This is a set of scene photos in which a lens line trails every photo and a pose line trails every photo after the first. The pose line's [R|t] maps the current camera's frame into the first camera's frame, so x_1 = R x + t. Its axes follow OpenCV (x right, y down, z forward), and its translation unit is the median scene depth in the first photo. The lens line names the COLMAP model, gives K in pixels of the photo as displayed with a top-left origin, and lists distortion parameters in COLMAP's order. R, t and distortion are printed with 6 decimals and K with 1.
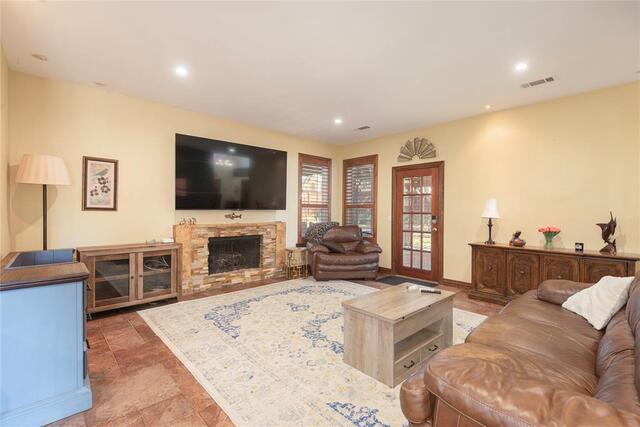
lens RADIAL K [[288.6, 0, 322.0], [0, 288.6, 211.5], [0, 0, 1]] dist [0.010045, -0.001962]
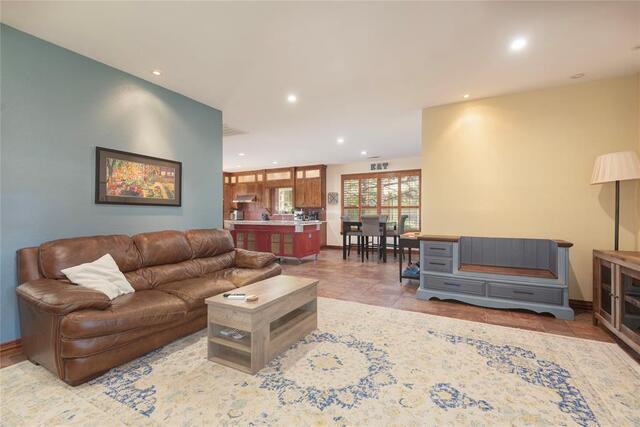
lens RADIAL K [[288.6, 0, 316.5], [0, 288.6, 211.8], [0, 0, 1]] dist [0.010045, -0.001962]
pose [[-0.952502, -0.002545, -0.304520, 0.251823], [-0.002168, 0.999996, -0.001578, 0.009954], [0.304523, -0.000842, -0.952504, 1.196690]]
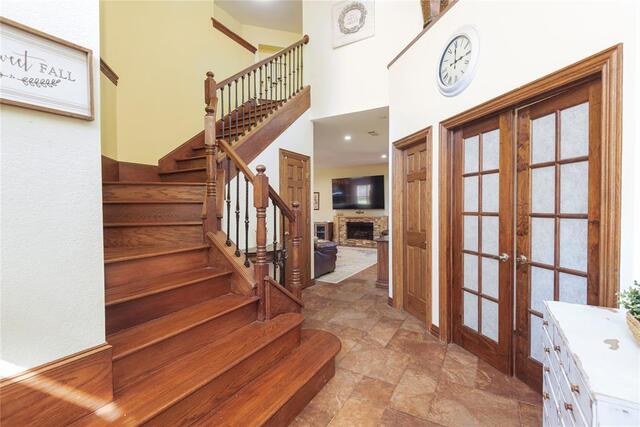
lens RADIAL K [[288.6, 0, 321.1], [0, 288.6, 212.0], [0, 0, 1]] dist [0.010045, -0.001962]
pose [[0.283074, 0.004430, -0.959088, 1.764676], [0.000621, 0.999988, 0.004802, 0.003292], [0.959098, -0.001955, 0.283068, 0.192240]]
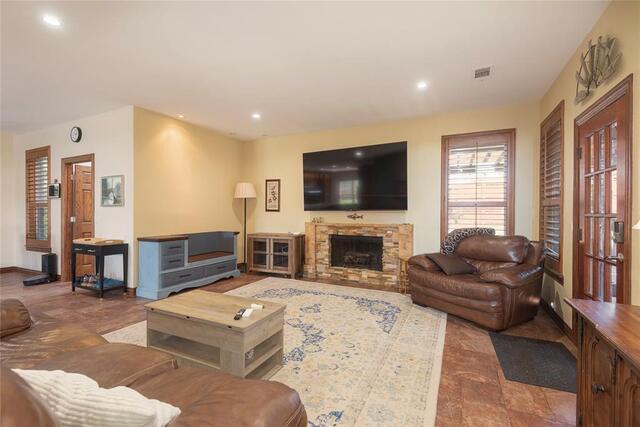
lens RADIAL K [[288.6, 0, 318.8], [0, 288.6, 213.5], [0, 0, 1]] dist [0.010045, -0.001962]
pose [[0.346935, 0.003907, -0.937881, 0.722800], [-0.001832, 0.999992, 0.003487, 0.001678], [0.937887, 0.000509, 0.346940, 0.578235]]
